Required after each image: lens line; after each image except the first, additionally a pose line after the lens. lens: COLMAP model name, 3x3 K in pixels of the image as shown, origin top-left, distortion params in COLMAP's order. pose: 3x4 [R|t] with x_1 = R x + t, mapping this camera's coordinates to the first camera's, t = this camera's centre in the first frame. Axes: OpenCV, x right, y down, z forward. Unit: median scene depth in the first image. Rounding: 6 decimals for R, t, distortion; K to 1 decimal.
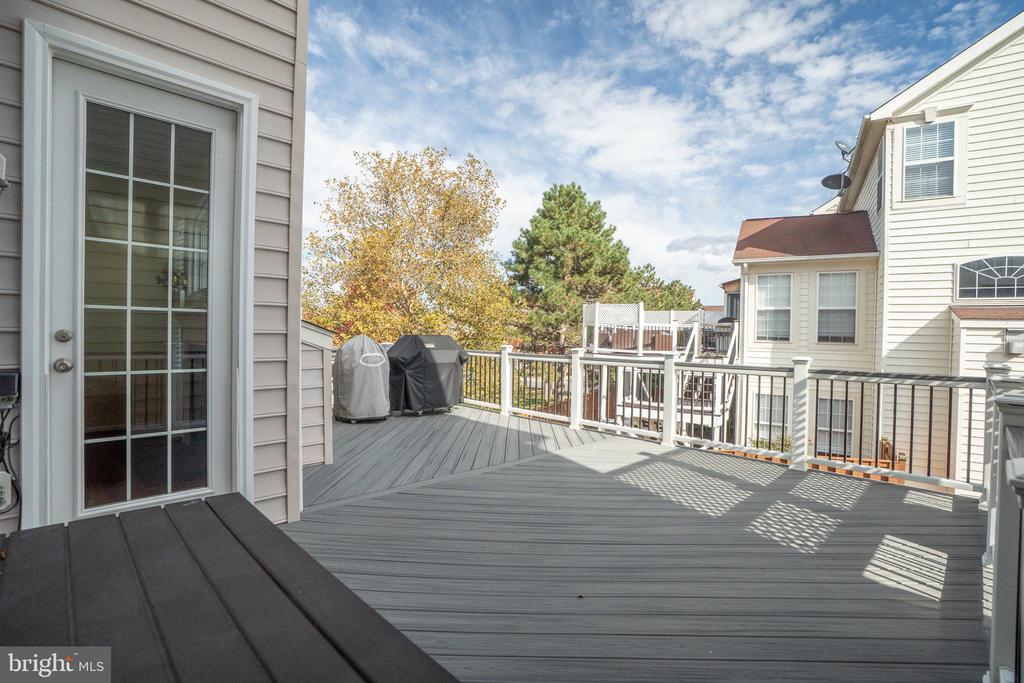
lens RADIAL K [[476.4, 0, 513.1], [0, 476.4, 337.9], [0, 0, 1]] dist [-0.036076, 0.000308]
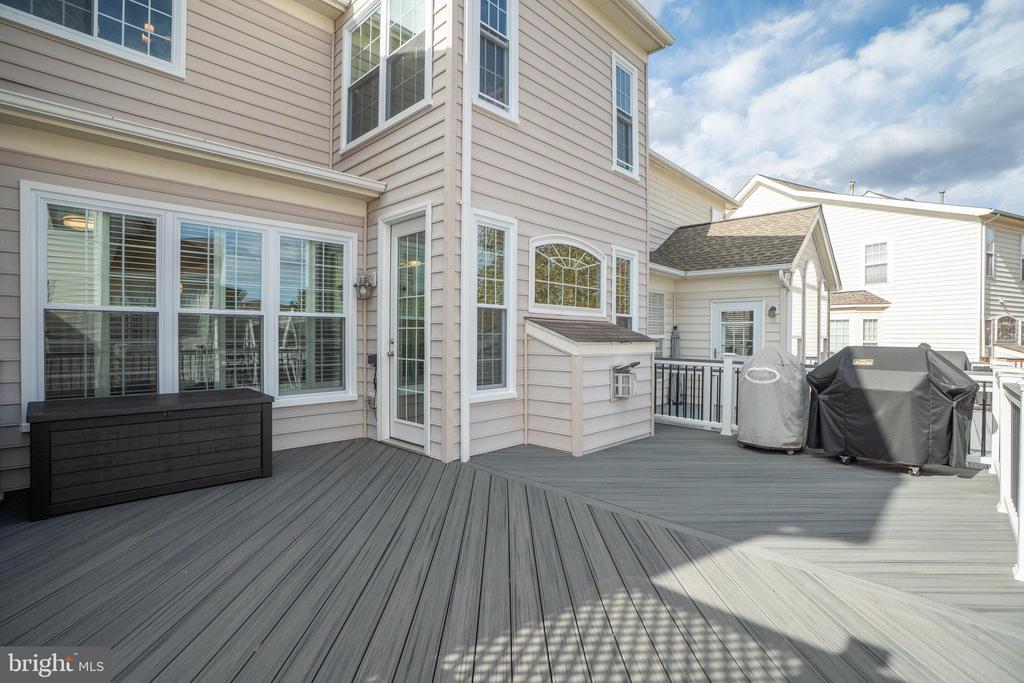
lens RADIAL K [[476.4, 0, 513.1], [0, 476.4, 337.9], [0, 0, 1]] dist [-0.036076, 0.000308]
pose [[0.017513, -0.012954, -0.999763, 0.748662], [-0.017566, 0.999758, -0.013262, -0.000556], [0.999692, 0.017794, 0.017281, 0.802916]]
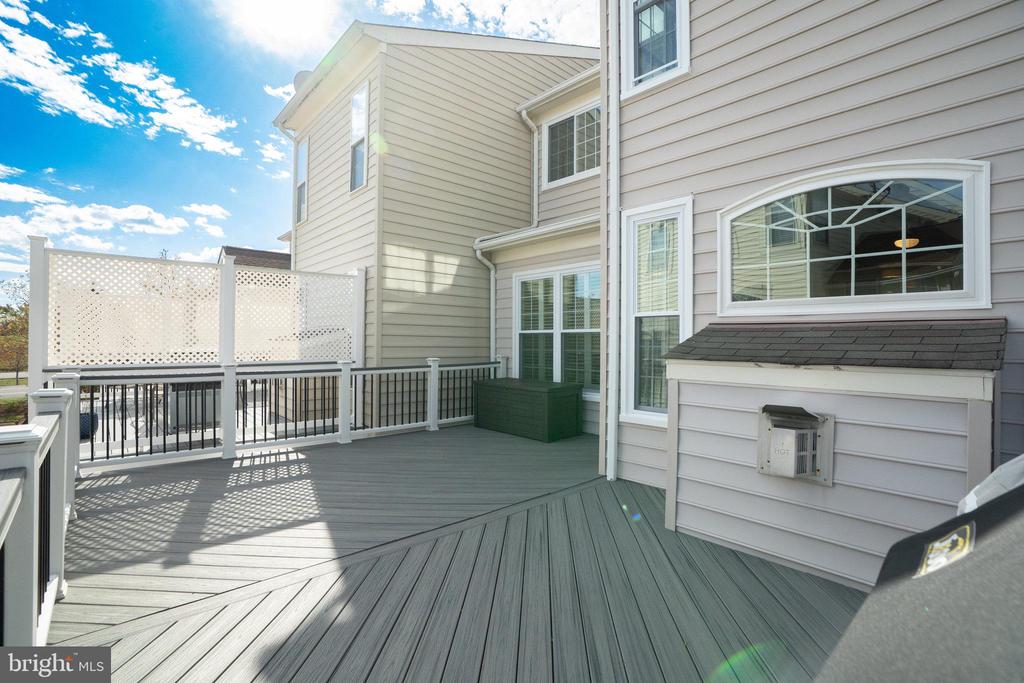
lens RADIAL K [[469.3, 0, 512.0], [0, 469.3, 341.5], [0, 0, 1]] dist [-0.068568, 0.000275]
pose [[-0.998549, -0.024160, 0.048131, -0.157218], [-0.023579, 0.999642, 0.012608, -0.038438], [-0.048418, 0.011455, -0.998761, 1.725051]]
